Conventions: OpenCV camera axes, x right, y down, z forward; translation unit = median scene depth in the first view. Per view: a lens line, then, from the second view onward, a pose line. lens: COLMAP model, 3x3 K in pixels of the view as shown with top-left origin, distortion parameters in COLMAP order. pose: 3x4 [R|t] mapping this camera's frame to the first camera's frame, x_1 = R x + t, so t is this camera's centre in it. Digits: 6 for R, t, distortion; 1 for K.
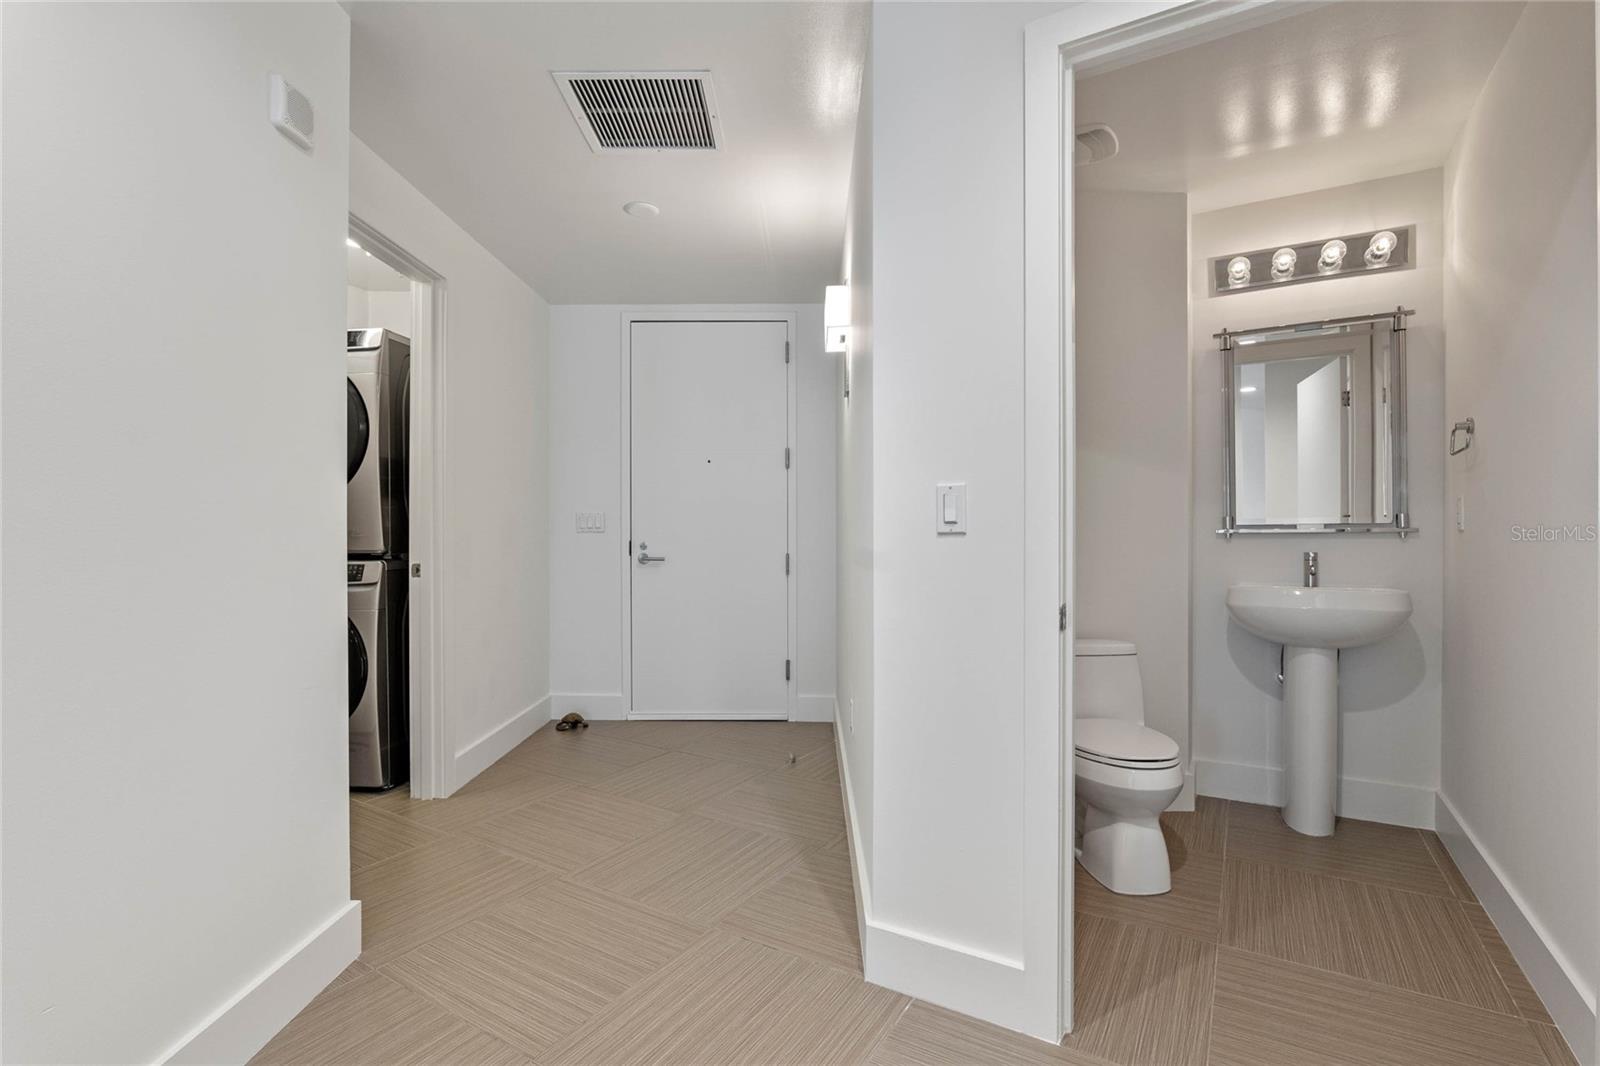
lens RADIAL K [[742.1, 0, 801.4], [0, 742.1, 532.9], [0, 0, 1]] dist [-0.022087, 0.005660]
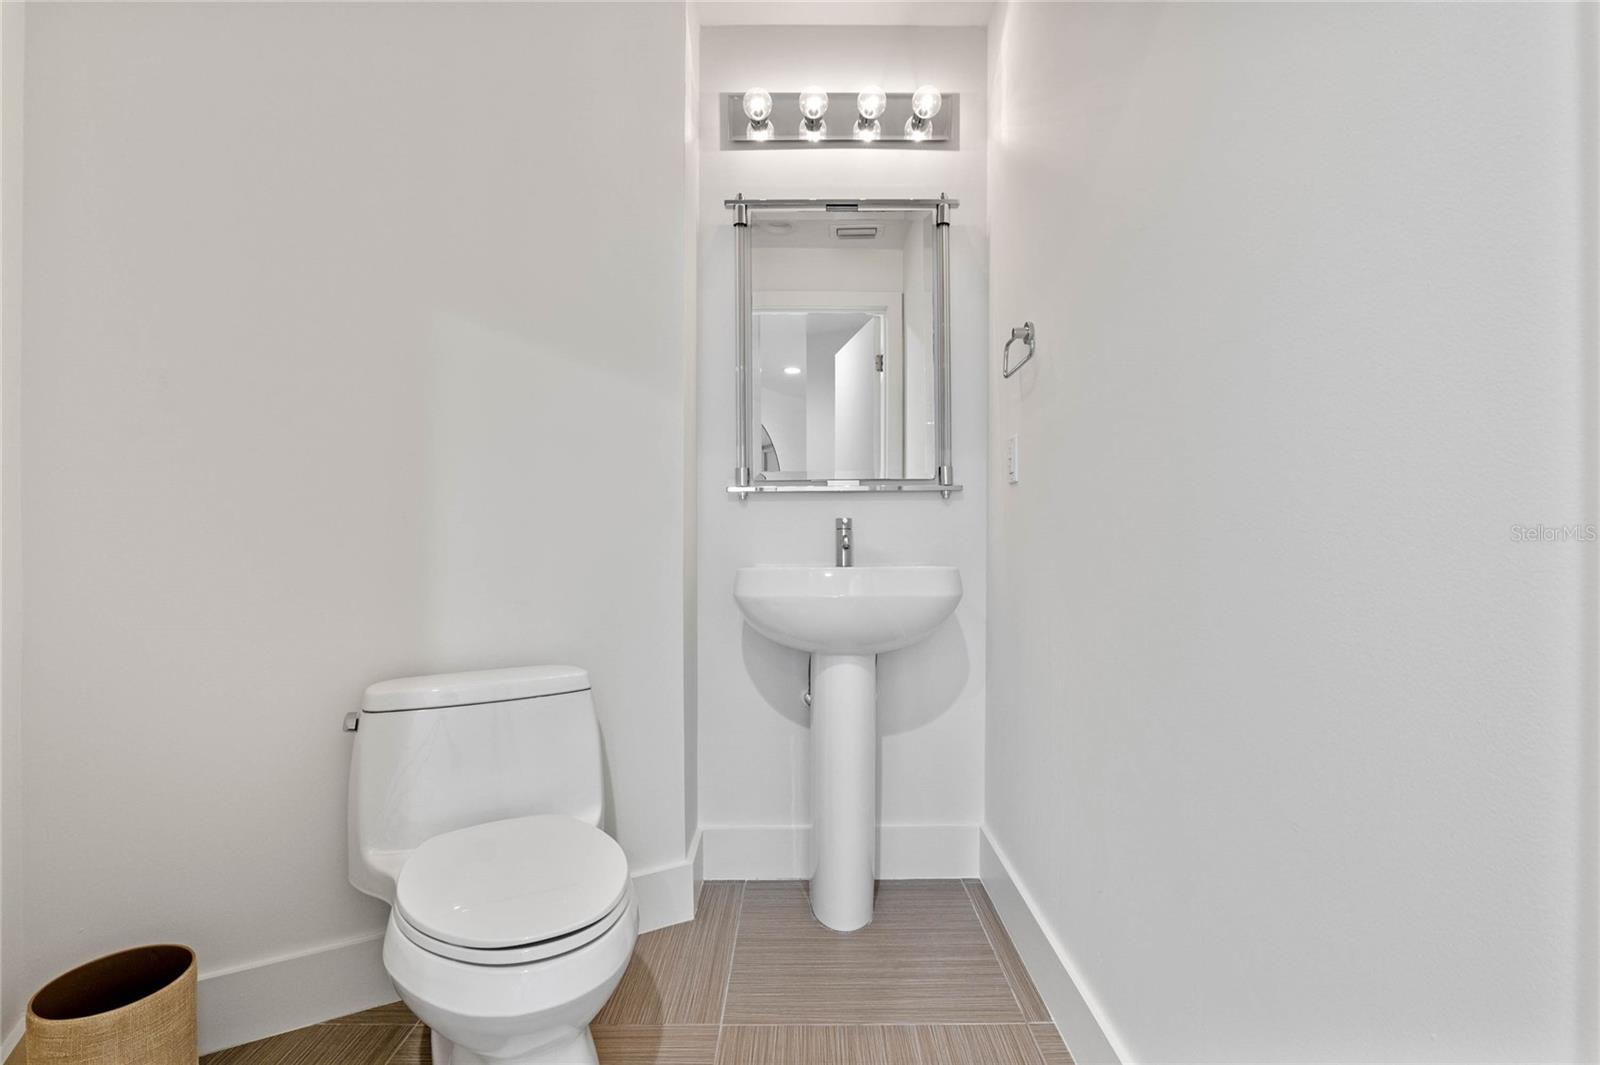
lens RADIAL K [[742.1, 0, 800.2], [0, 742.1, 536.9], [0, 0, 1]] dist [-0.022087, 0.005660]
pose [[0.857438, 0.000664, 0.514586, 0.294927], [-0.000371, 1.000000, -0.000671, 0.046198], [-0.514586, 0.000384, 0.857438, 0.417155]]
